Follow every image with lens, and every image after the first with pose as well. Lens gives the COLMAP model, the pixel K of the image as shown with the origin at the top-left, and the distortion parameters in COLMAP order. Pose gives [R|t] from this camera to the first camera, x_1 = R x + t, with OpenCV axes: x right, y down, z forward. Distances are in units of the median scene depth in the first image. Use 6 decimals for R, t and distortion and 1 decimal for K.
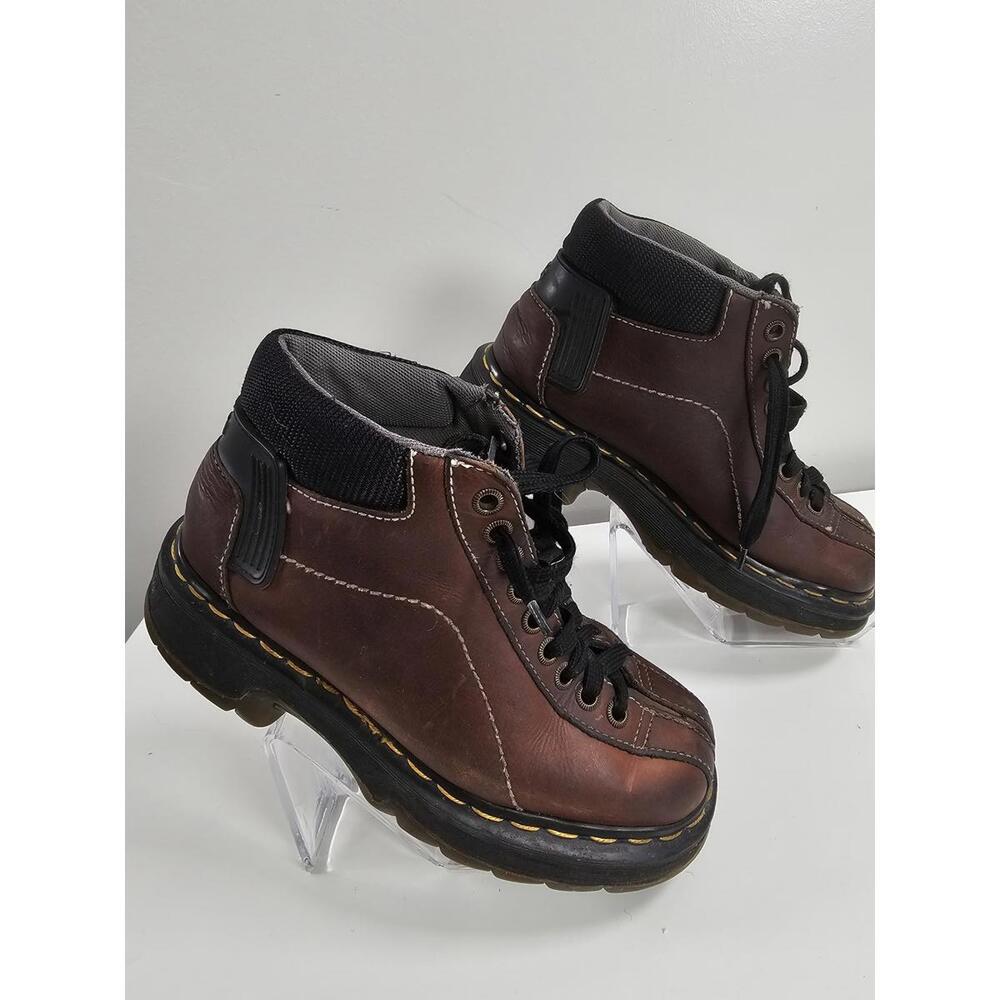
lens RADIAL K [[684.8, 0, 496.9], [0, 684.8, 482.0], [0, 0, 1]] dist [0.001063, 0.000534]
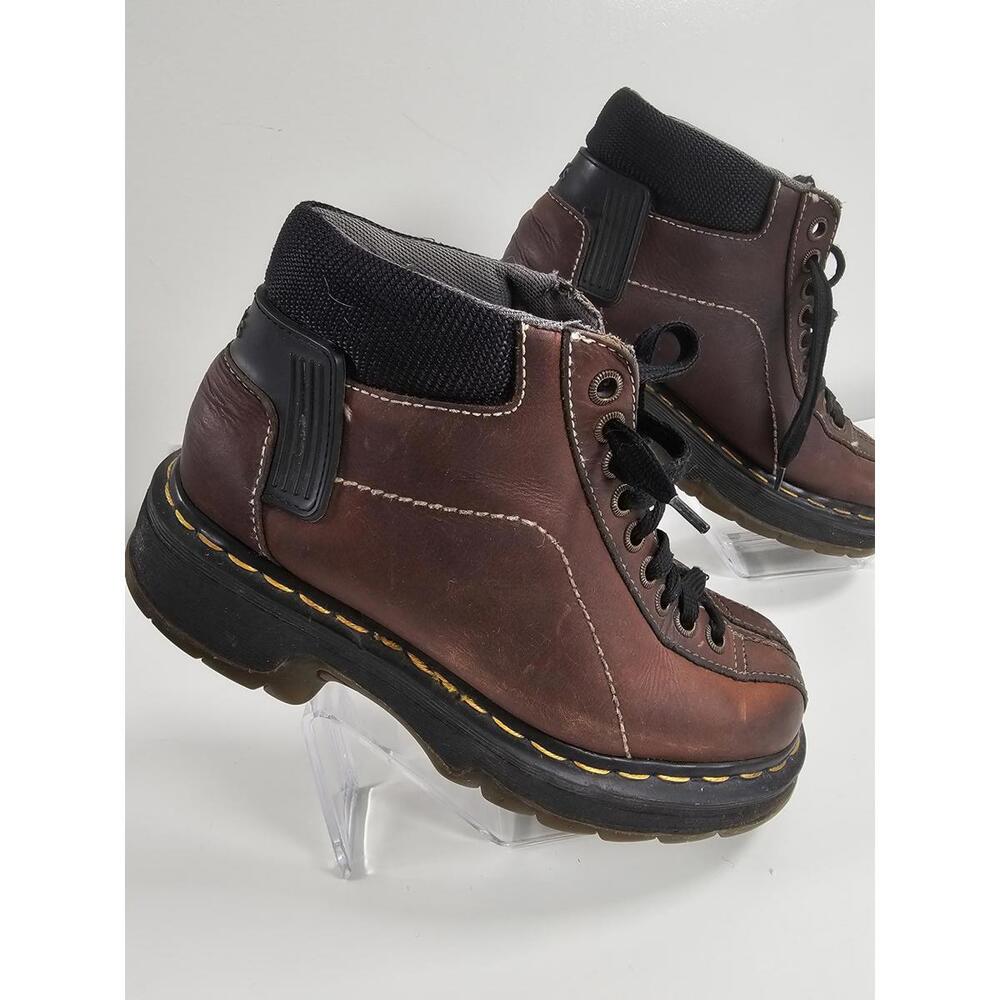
lens RADIAL K [[684.8, 0, 496.9], [0, 684.8, 482.0], [0, 0, 1]] dist [0.001063, 0.000534]
pose [[0.981912, -0.062990, 0.178551, -0.262189], [0.063363, 0.997984, 0.003618, 0.115473], [-0.178419, 0.007761, 0.983924, 0.170769]]
